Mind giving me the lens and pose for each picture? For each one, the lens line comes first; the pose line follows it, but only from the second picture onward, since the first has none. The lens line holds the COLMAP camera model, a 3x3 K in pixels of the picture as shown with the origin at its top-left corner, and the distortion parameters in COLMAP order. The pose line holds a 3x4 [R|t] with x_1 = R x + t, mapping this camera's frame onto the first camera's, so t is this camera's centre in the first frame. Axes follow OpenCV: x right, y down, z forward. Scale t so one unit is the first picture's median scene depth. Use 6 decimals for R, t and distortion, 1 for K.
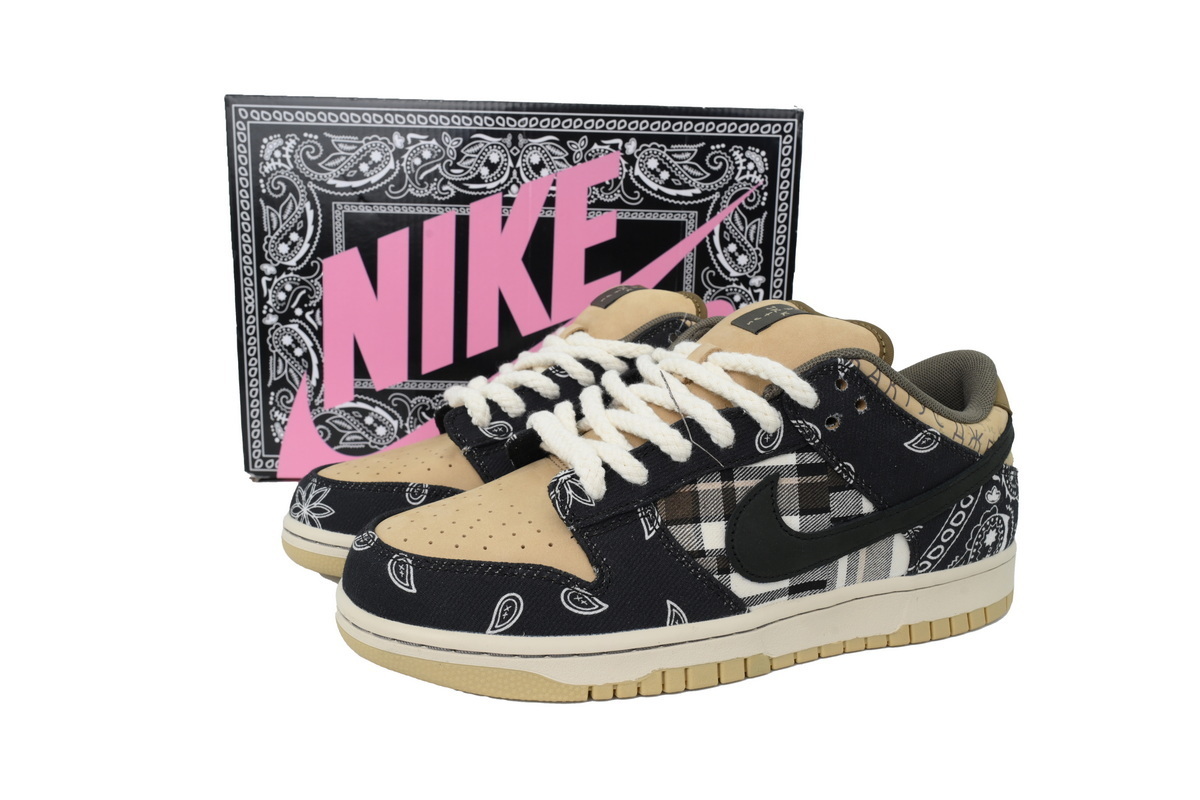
lens RADIAL K [[864.6, 0, 600.0], [0, 864.6, 400.0], [0, 0, 1]] dist [0.025572, 0.000041]
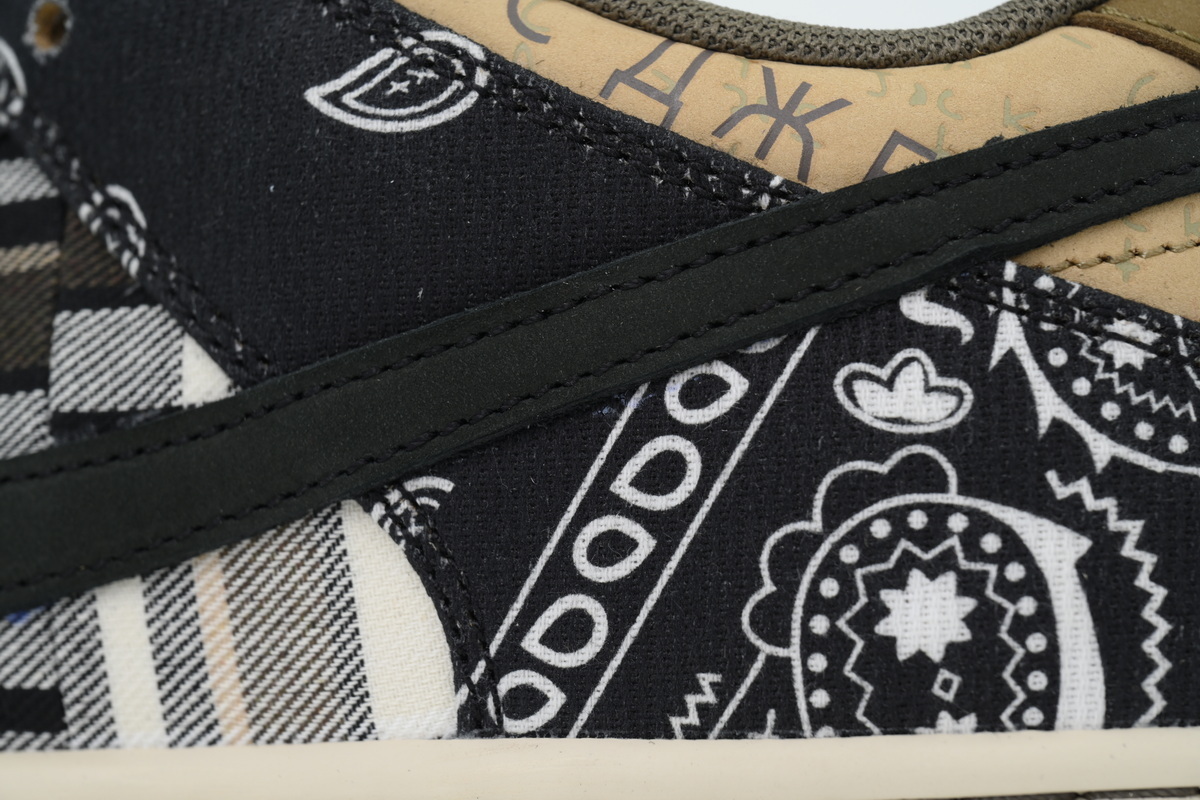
lens RADIAL K [[3772.2, 0, 600.0], [0, 3772.2, 400.0], [0, 0, 1]] dist [-0.084936, -0.768711]
pose [[0.749355, -0.063449, -0.659122, 1.105707], [-0.126917, 0.963182, -0.237010, 0.372083], [0.649892, 0.261258, 0.713712, 0.351280]]
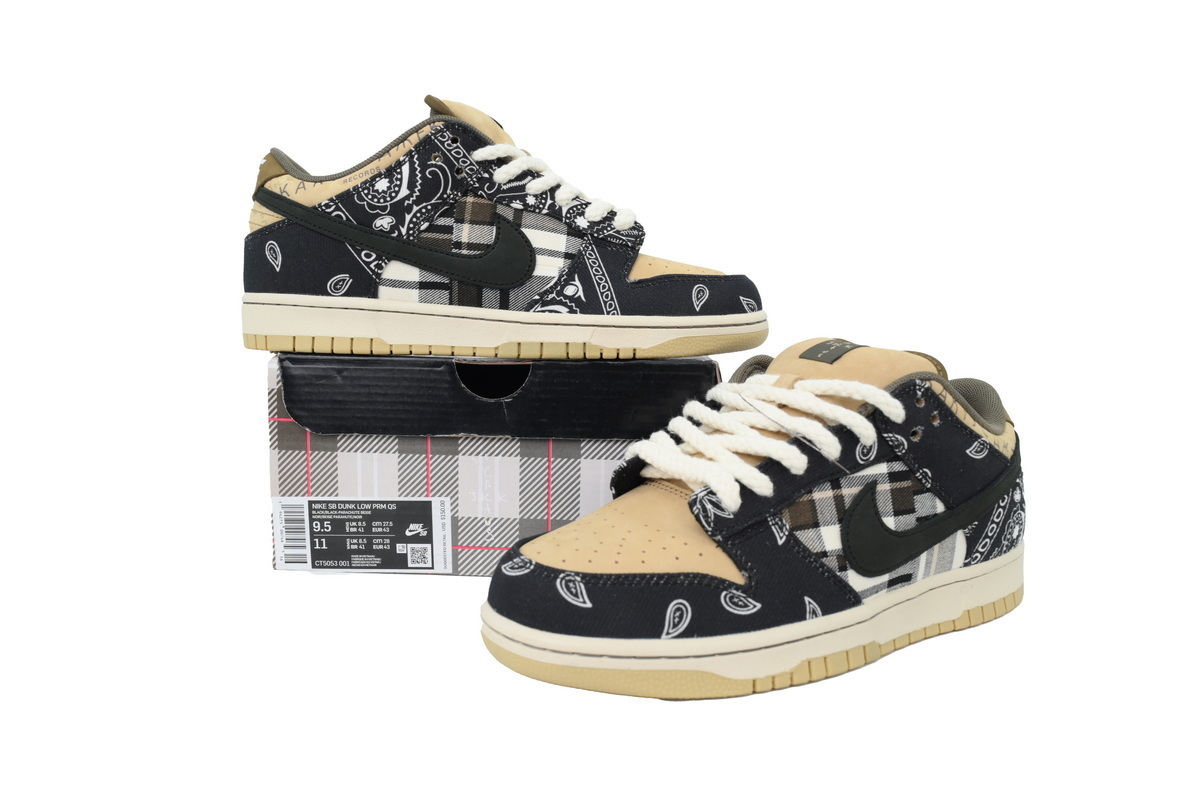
lens RADIAL K [[864.6, 0, 600.0], [0, 864.6, 400.0], [0, 0, 1]] dist [0.025572, 0.000041]
pose [[0.976281, -0.031991, 0.214131, -0.399049], [0.049783, 0.995692, -0.078221, 0.050149], [-0.210706, 0.087025, 0.973668, -0.057022]]
